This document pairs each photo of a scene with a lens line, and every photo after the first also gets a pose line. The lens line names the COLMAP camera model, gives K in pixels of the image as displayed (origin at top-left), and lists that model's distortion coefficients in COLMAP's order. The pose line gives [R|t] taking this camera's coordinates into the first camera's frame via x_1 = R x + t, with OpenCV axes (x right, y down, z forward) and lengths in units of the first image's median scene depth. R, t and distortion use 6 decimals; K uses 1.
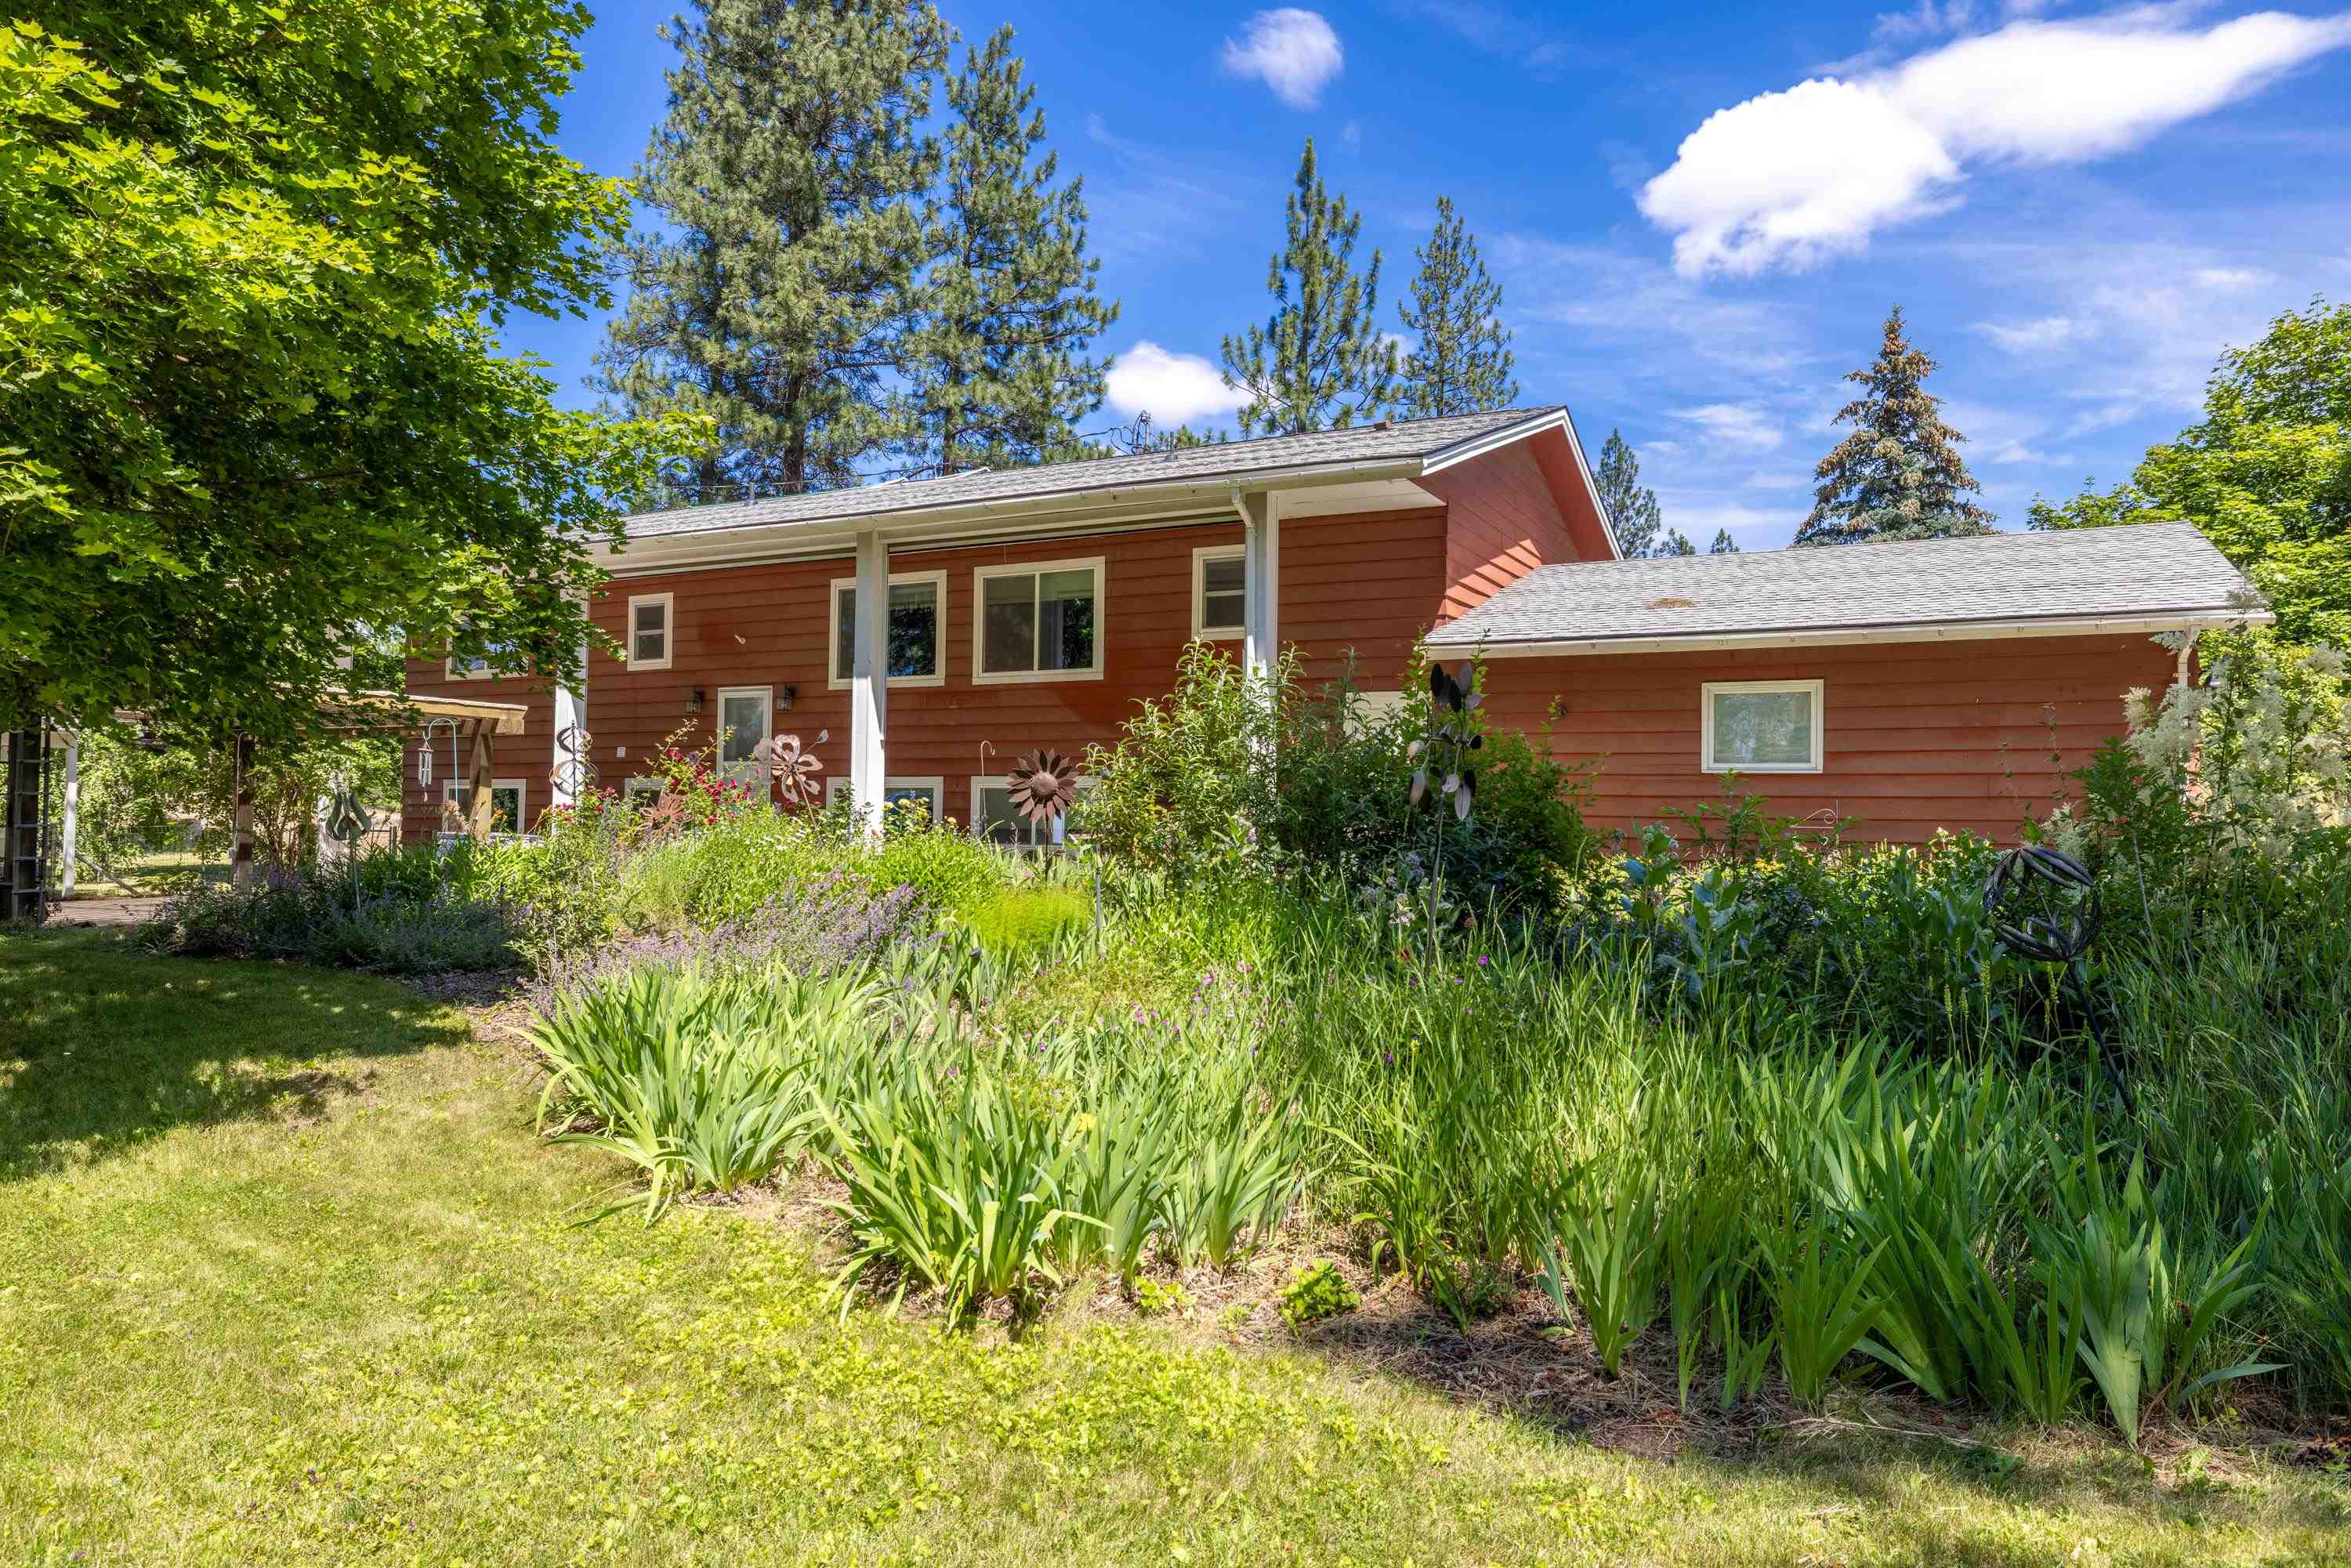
lens RADIAL K [[1479.6, 0, 1176.7], [0, 1479.6, 788.5], [0, 0, 1]] dist [-0.006652, -0.000481]
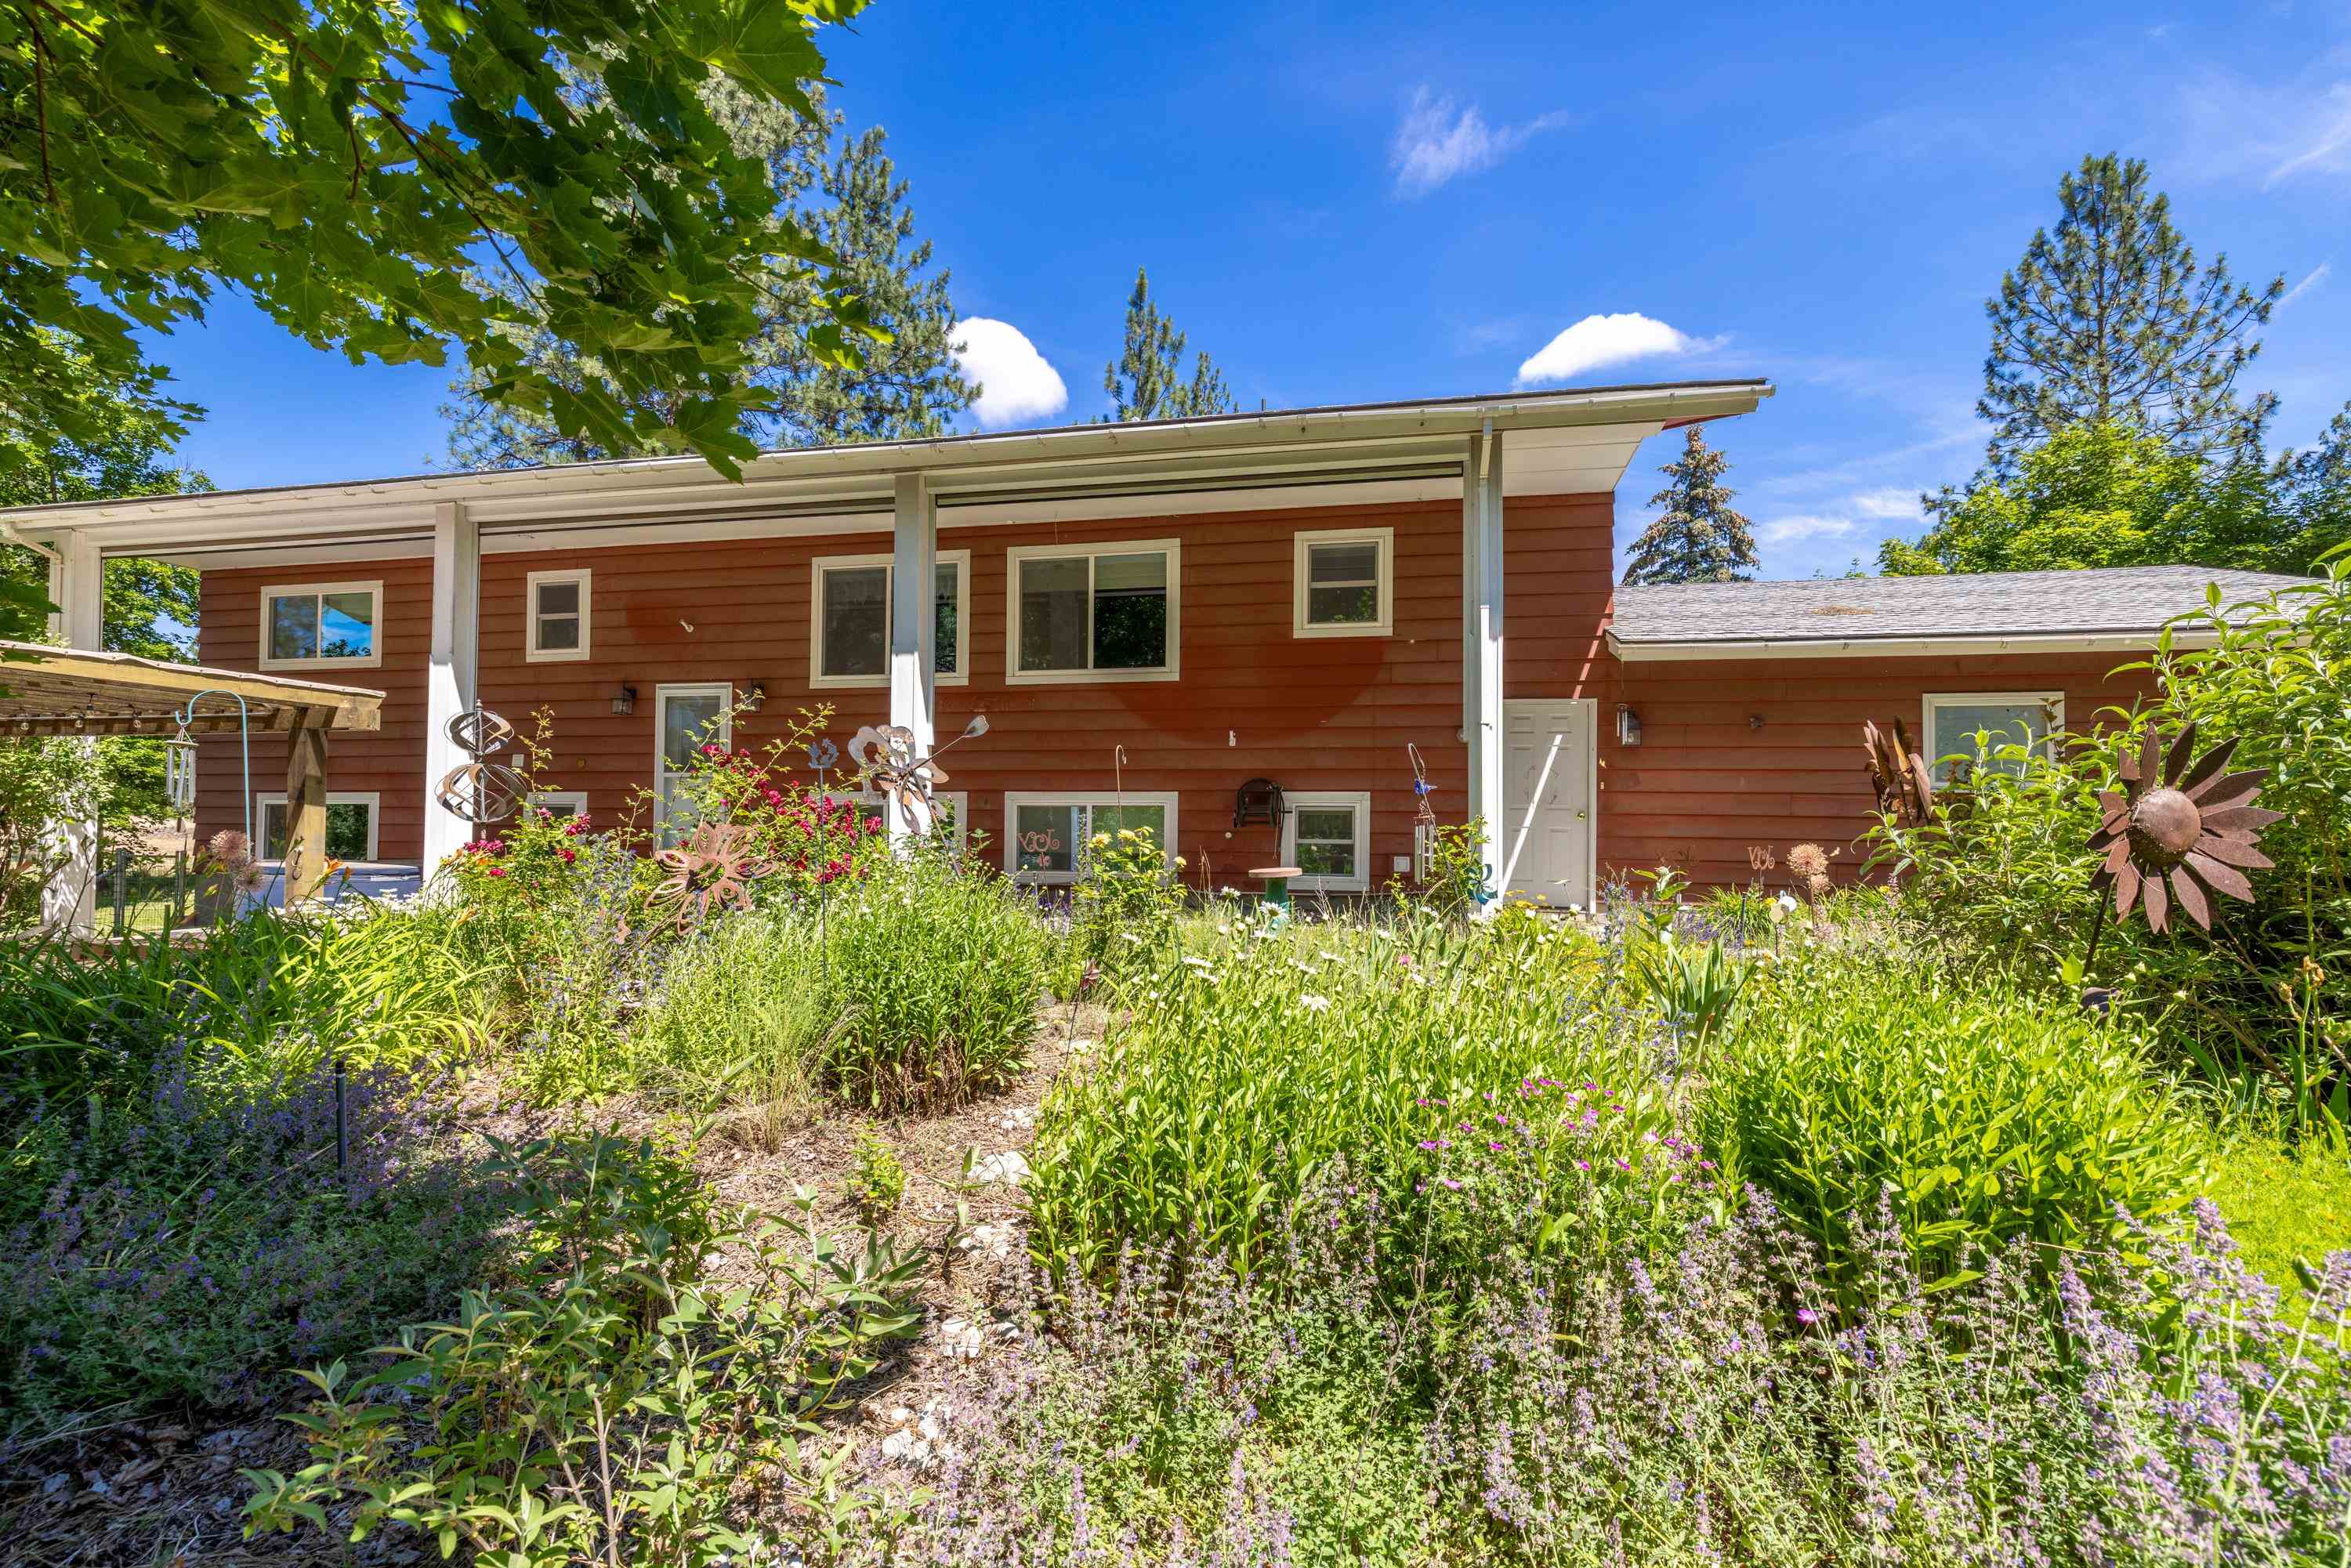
lens RADIAL K [[971.0, 0, 1185.1], [0, 971.0, 801.8], [0, 0, 1]] dist [-0.002300, 0.001100]
pose [[0.959181, 0.001178, 0.282789, -0.195235], [-0.001917, 0.999995, 0.002336, -0.003970], [-0.282785, -0.002783, 0.959179, 0.427408]]
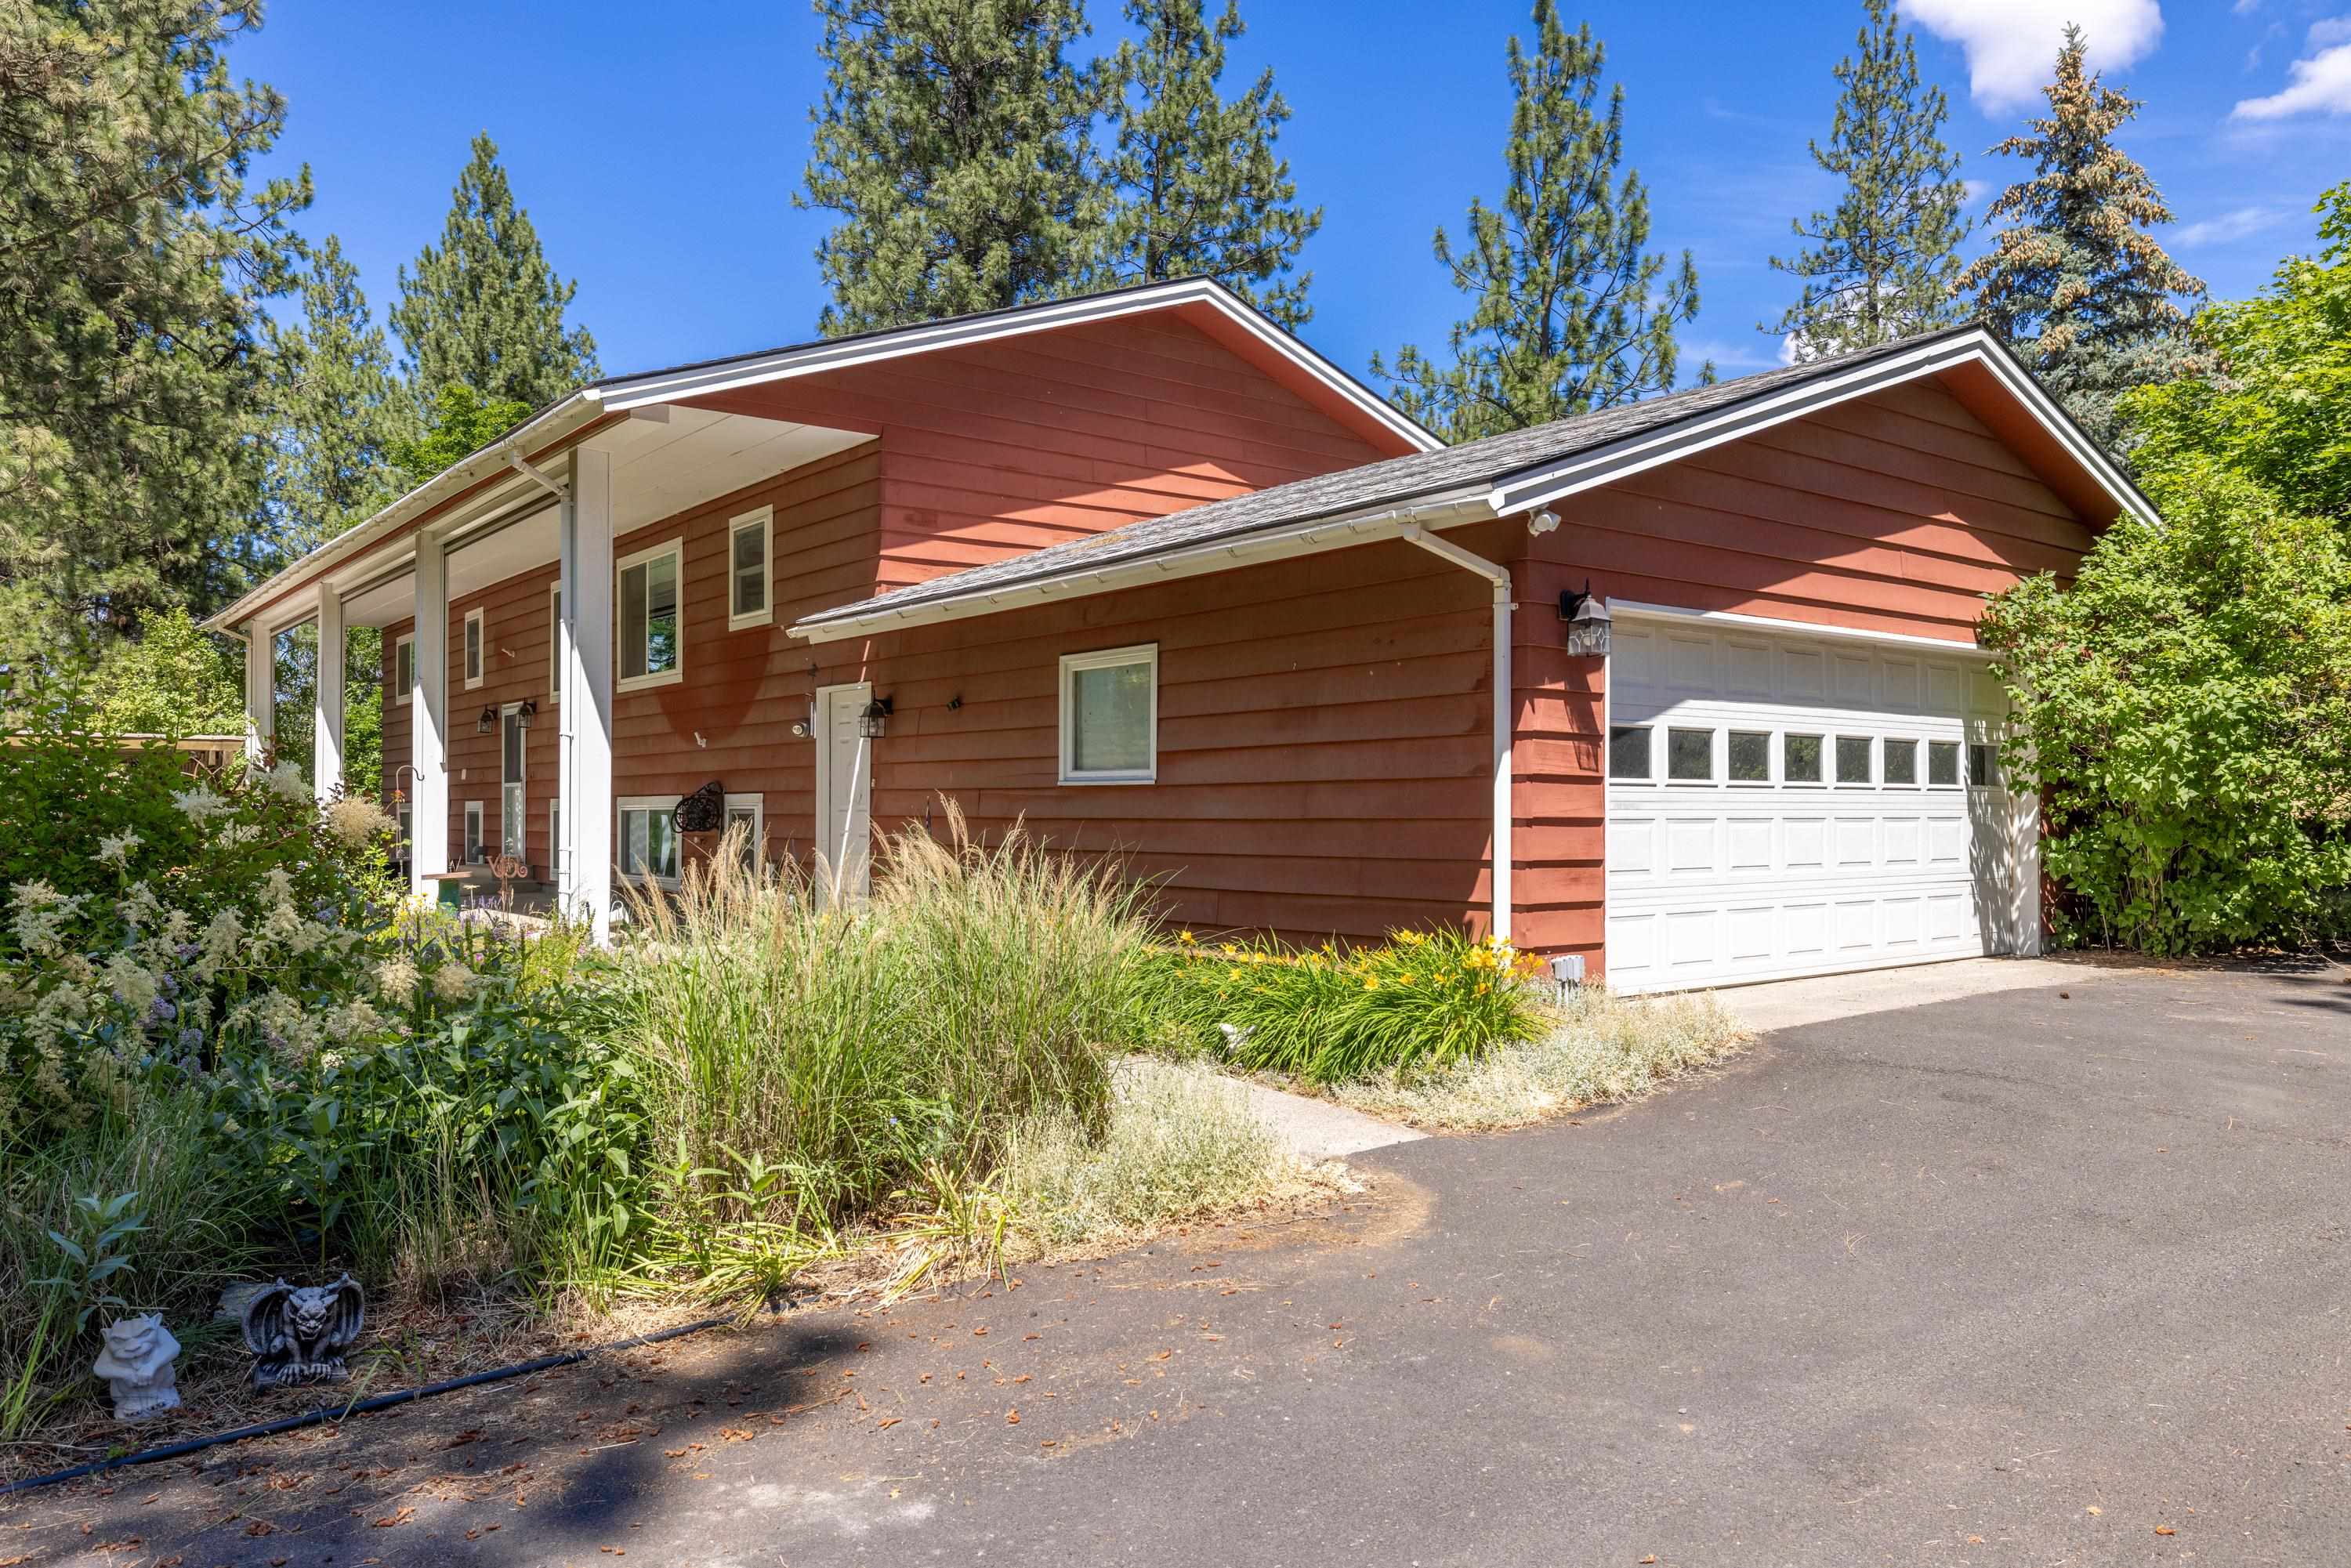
lens RADIAL K [[1639.3, 0, 1169.0], [0, 1639.3, 784.9], [0, 0, 1]] dist [0.014753, 0.001299]
pose [[0.909980, -0.019832, -0.414178, 0.557164], [0.020720, 0.999783, -0.002349, -0.006163], [0.414135, -0.006444, 0.910193, 0.245333]]
